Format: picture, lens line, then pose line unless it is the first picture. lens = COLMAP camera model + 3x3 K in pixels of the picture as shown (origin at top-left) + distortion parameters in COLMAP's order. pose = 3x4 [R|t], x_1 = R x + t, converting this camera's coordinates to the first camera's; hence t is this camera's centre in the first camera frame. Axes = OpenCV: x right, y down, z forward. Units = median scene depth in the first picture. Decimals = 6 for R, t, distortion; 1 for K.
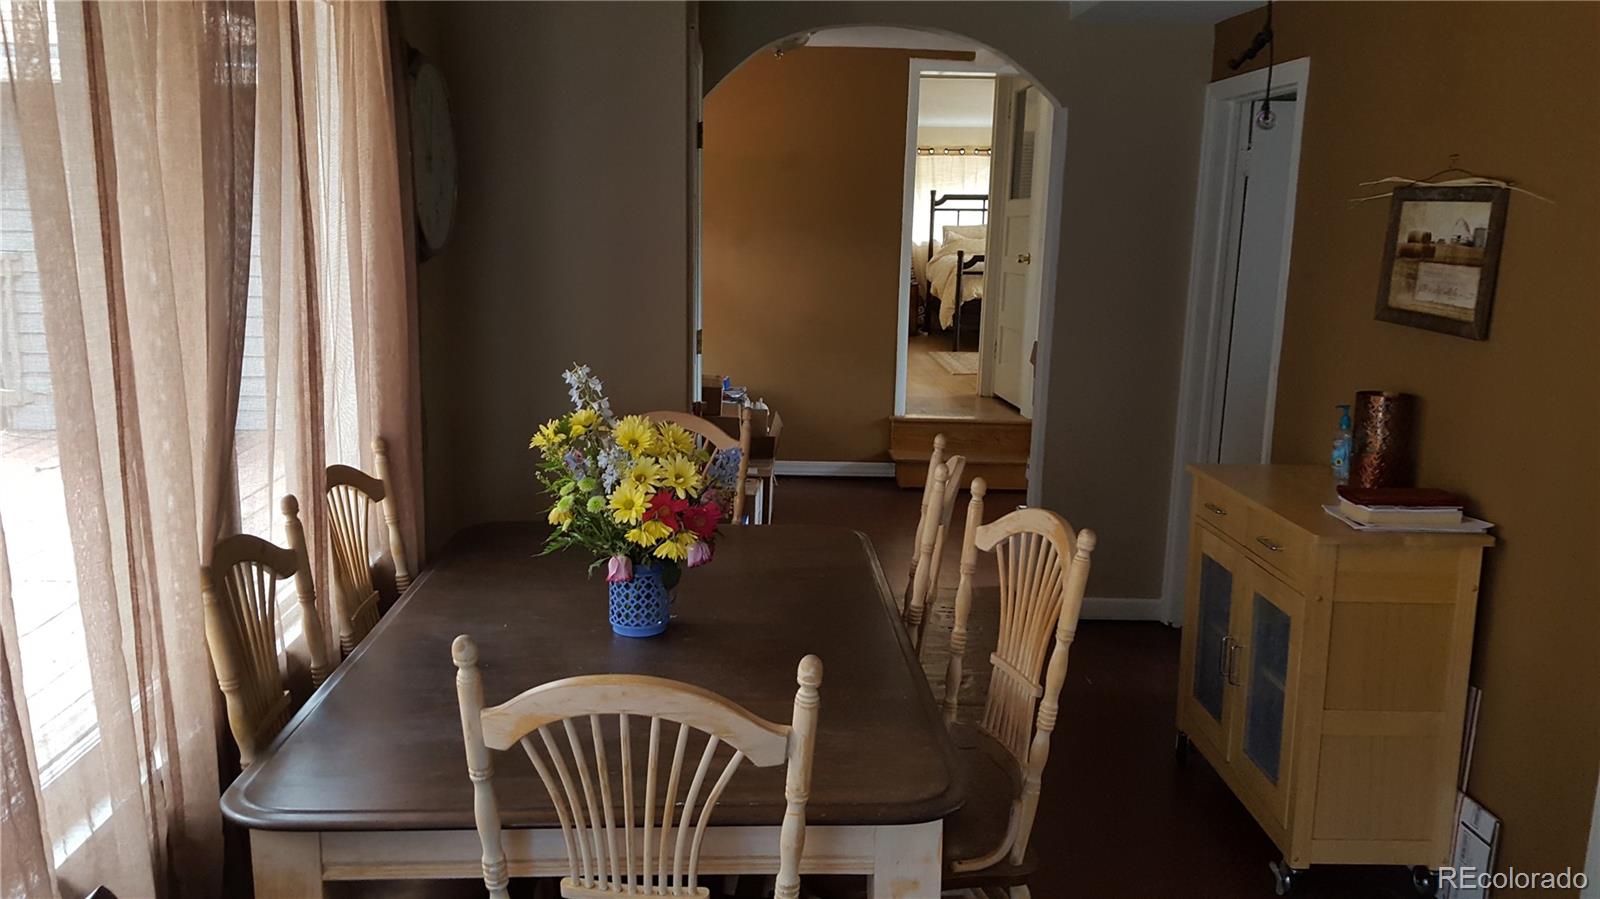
lens RADIAL K [[1221.3, 0, 794.5], [0, 1221.3, 450.4], [0, 0, 1]] dist [0.081470, 0.000178]
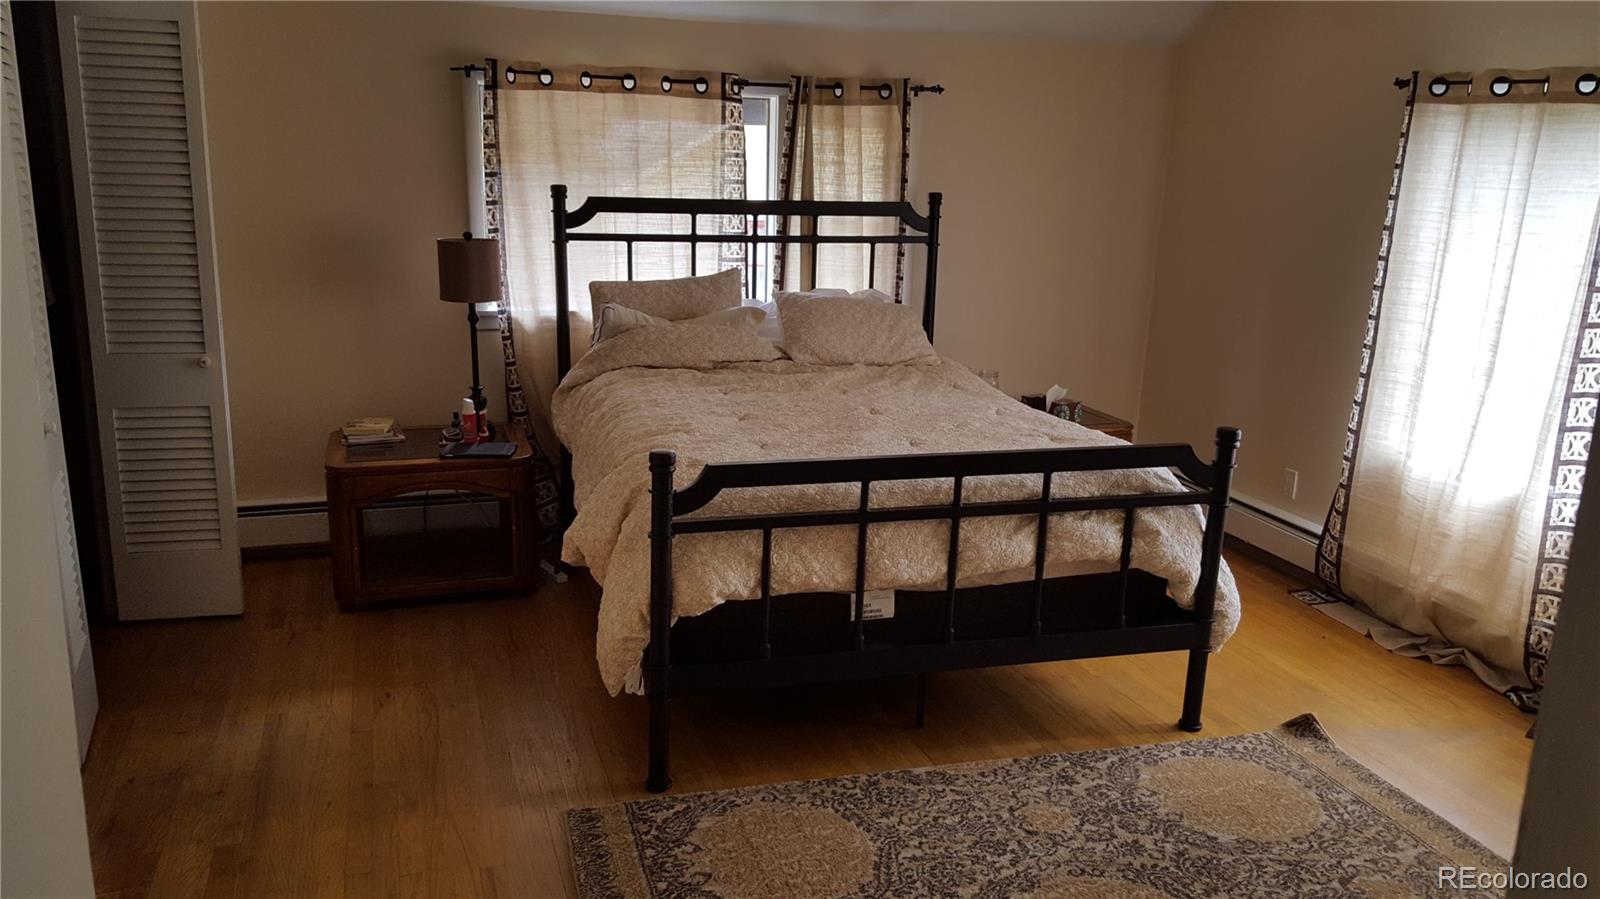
lens RADIAL K [[1221.3, 0, 800.3], [0, 1221.3, 453.7], [0, 0, 1]] dist [0.081470, 0.000178]
pose [[0.959624, -0.055393, 0.275777, 0.075818], [0.042180, 0.997670, 0.053620, -0.147335], [-0.278104, -0.039823, 0.959725, 0.617050]]
